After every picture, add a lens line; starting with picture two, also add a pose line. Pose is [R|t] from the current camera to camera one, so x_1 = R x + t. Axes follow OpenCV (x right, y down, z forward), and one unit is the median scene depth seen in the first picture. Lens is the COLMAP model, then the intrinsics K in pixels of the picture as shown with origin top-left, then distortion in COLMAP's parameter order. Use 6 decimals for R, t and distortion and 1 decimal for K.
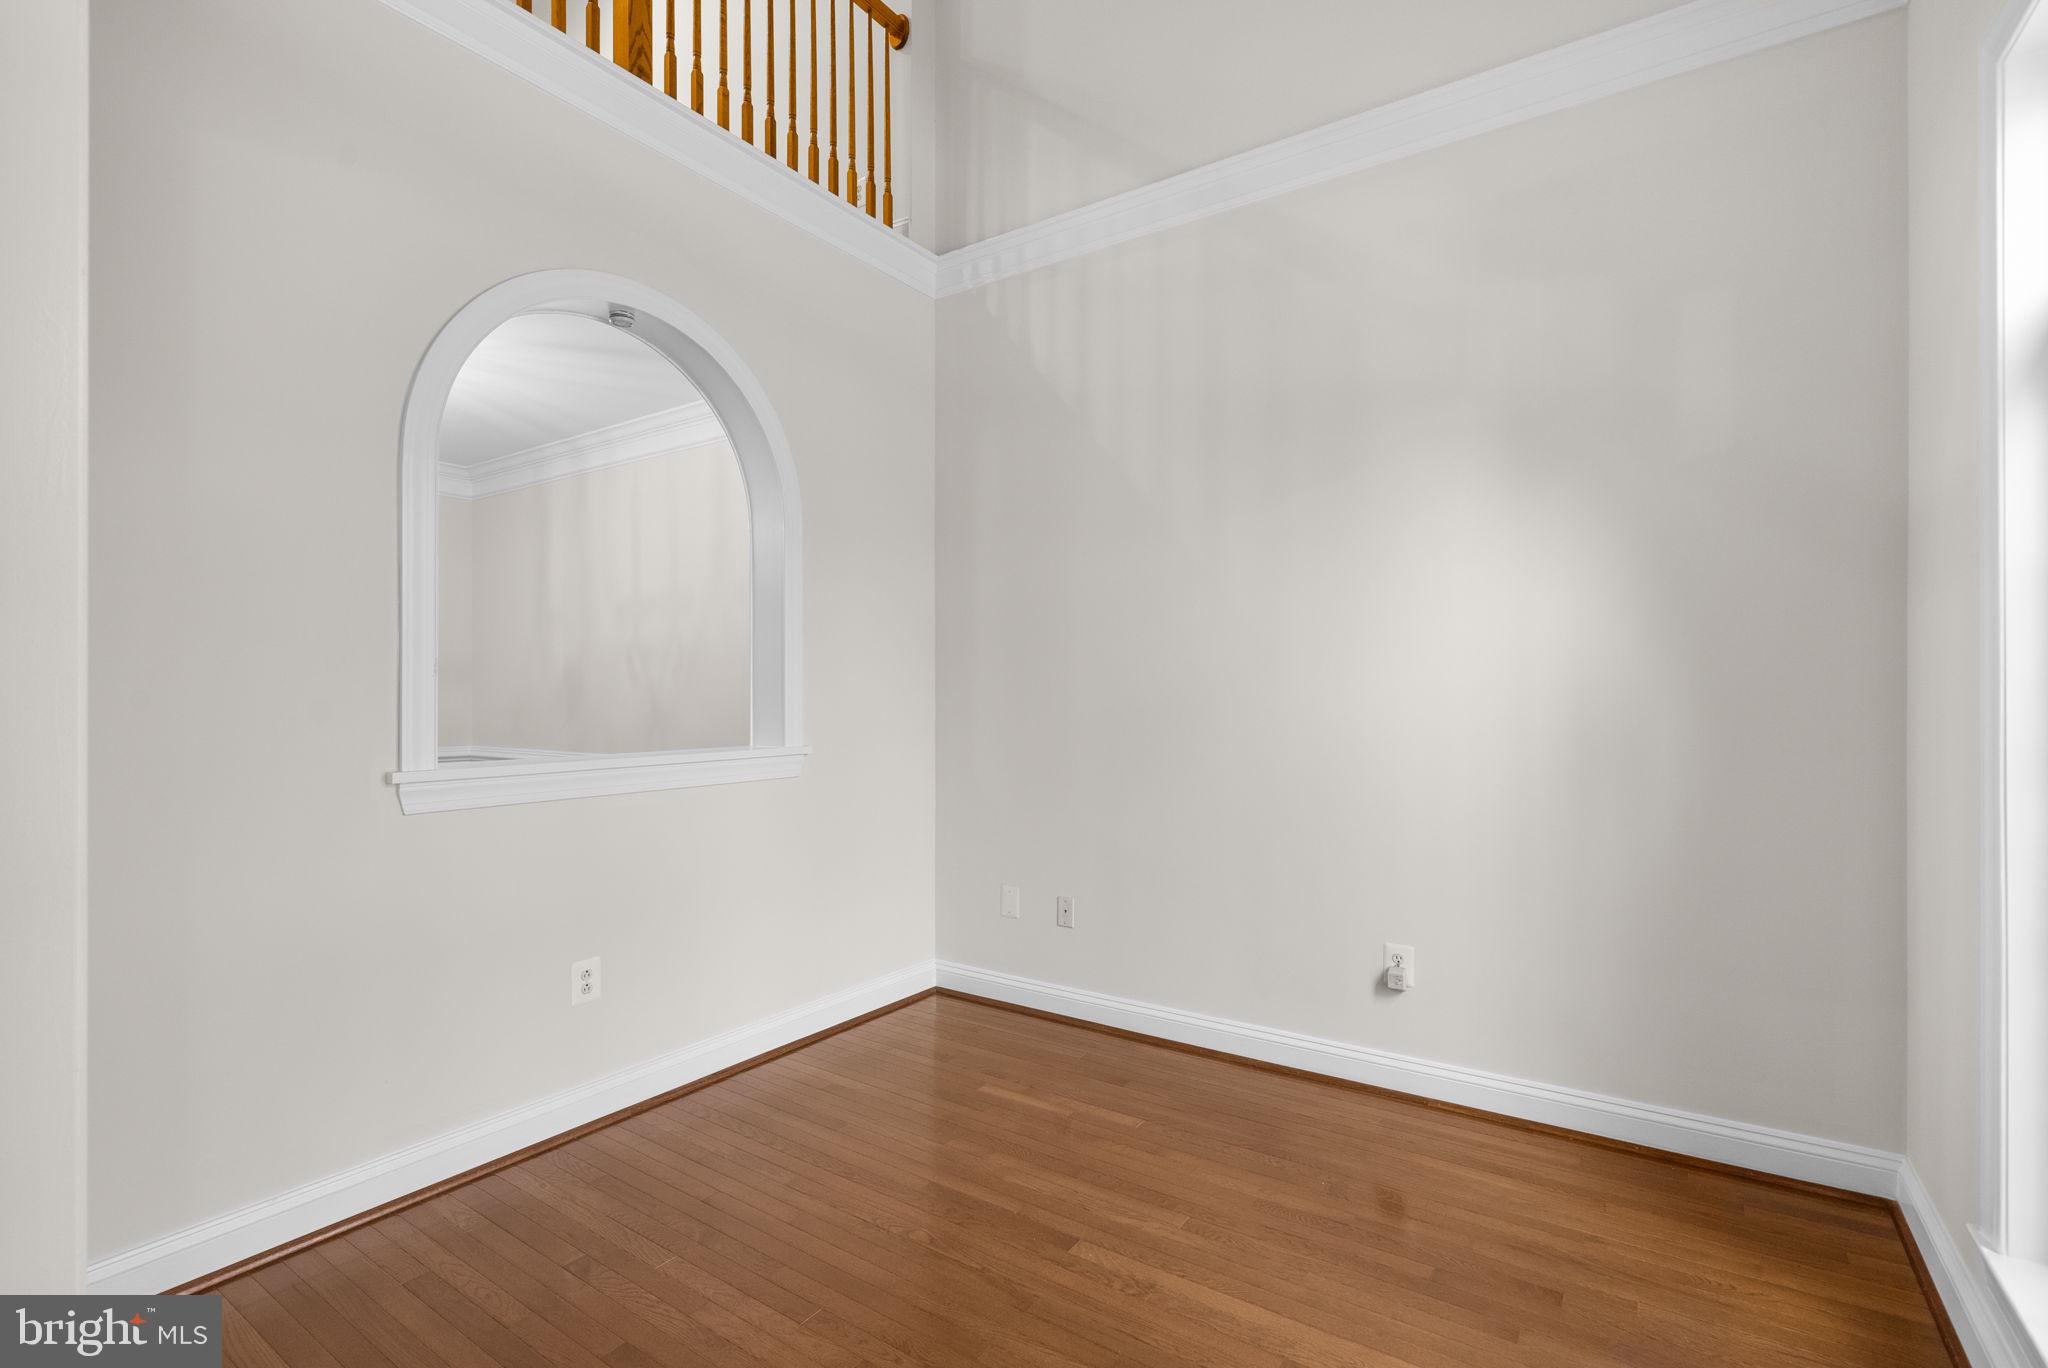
lens RADIAL K [[936.3, 0, 1018.9], [0, 936.3, 688.1], [0, 0, 1]] dist [0.017335, 0.001548]
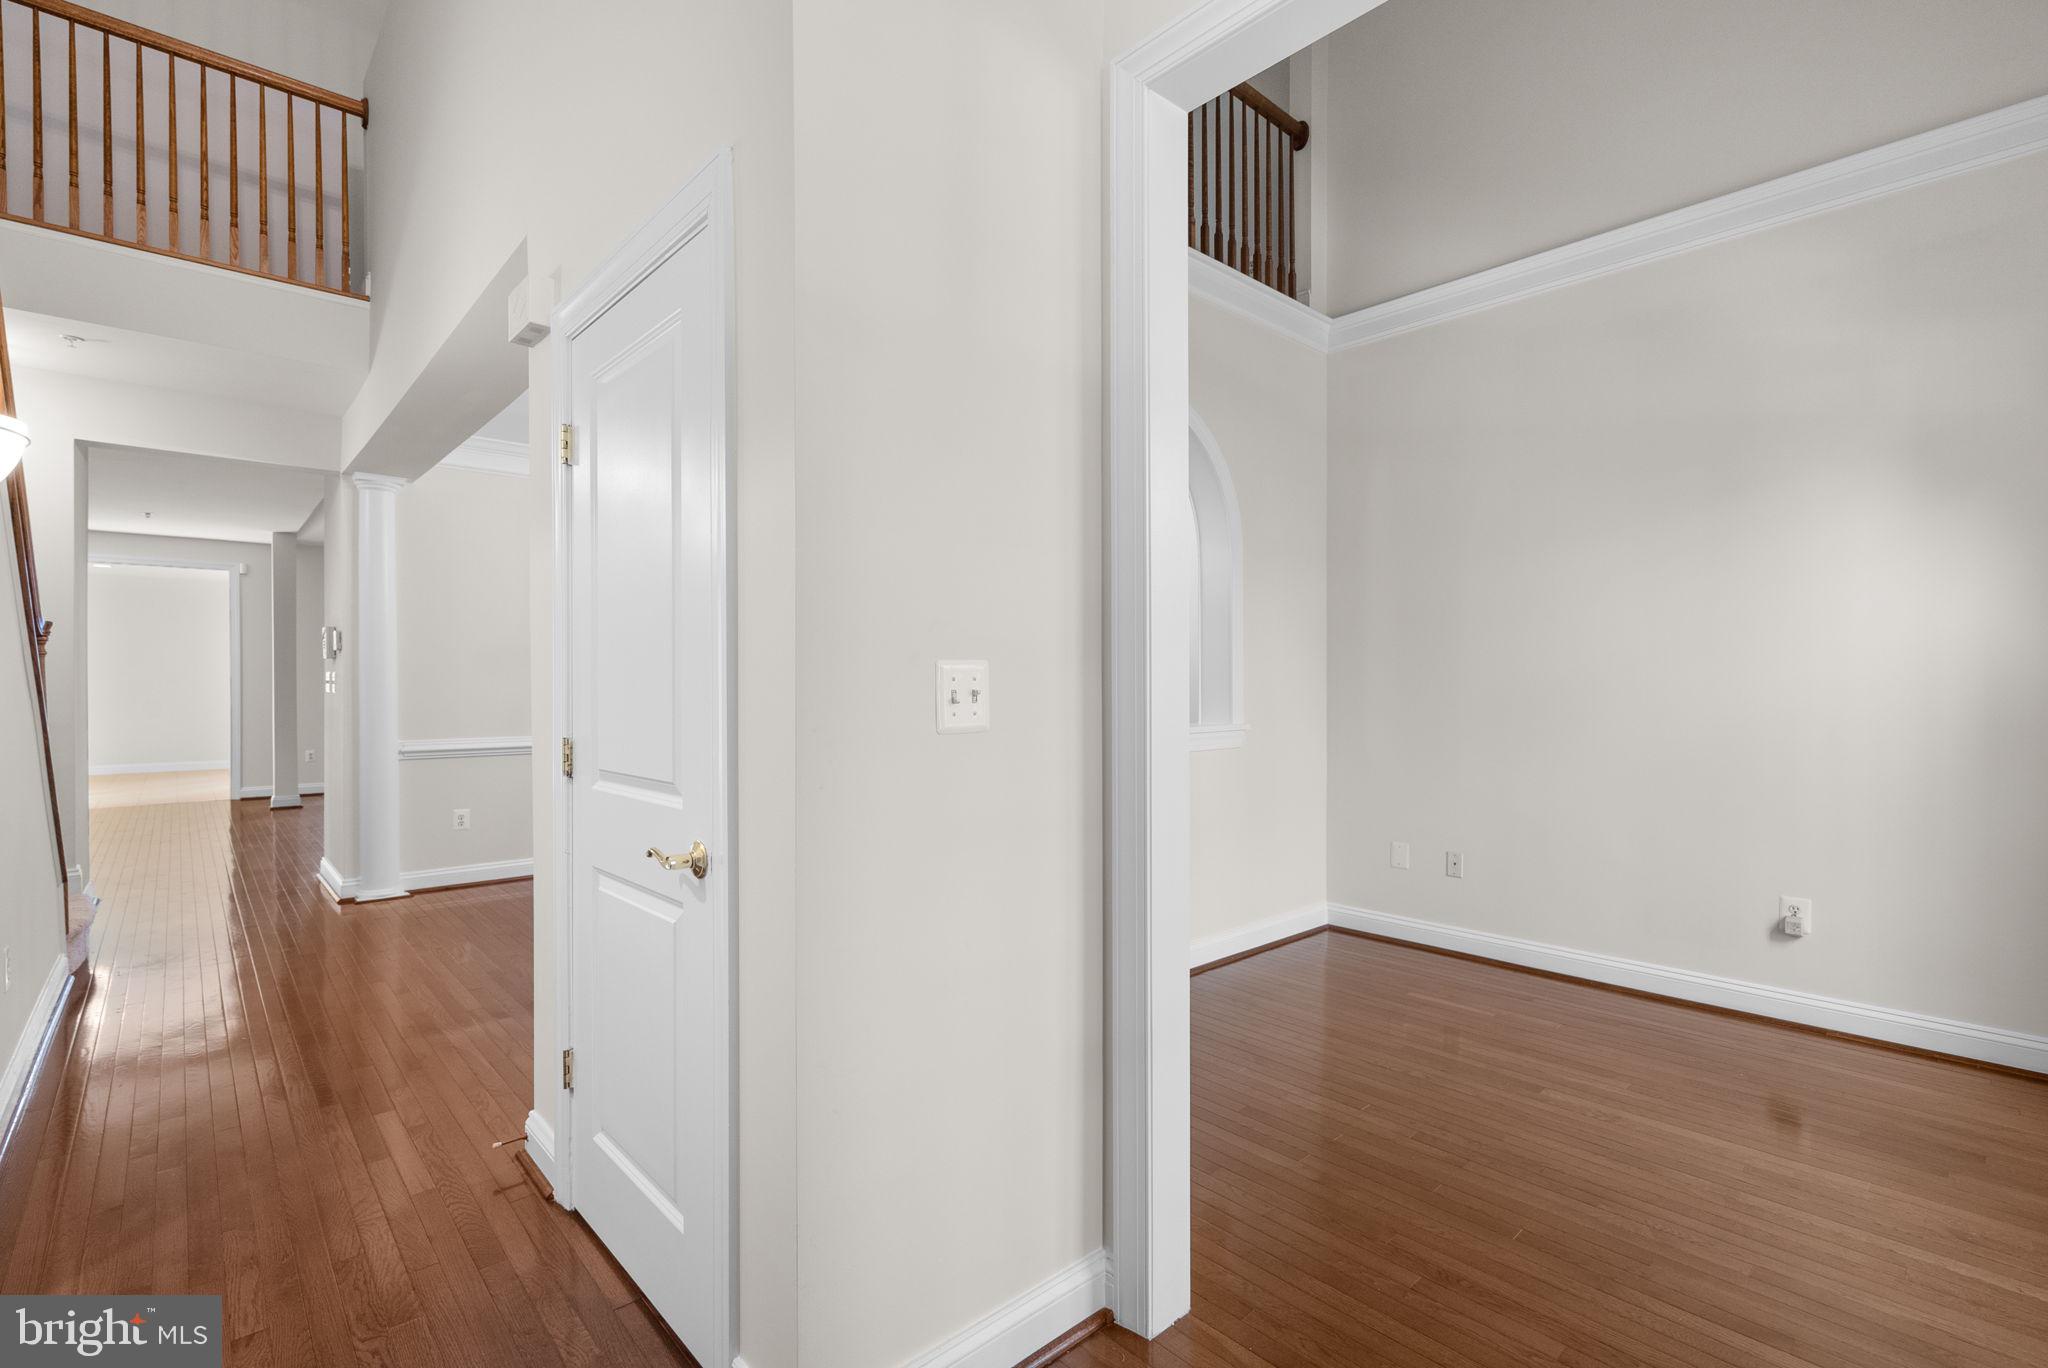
lens RADIAL K [[936.3, 0, 1031.0], [0, 936.3, 690.3], [0, 0, 1]] dist [0.017335, 0.001548]
pose [[0.976682, 0.000097, -0.214689, -0.246070], [0.003506, 0.999859, 0.016403, -0.005771], [0.214661, -0.016773, 0.976545, -0.316769]]
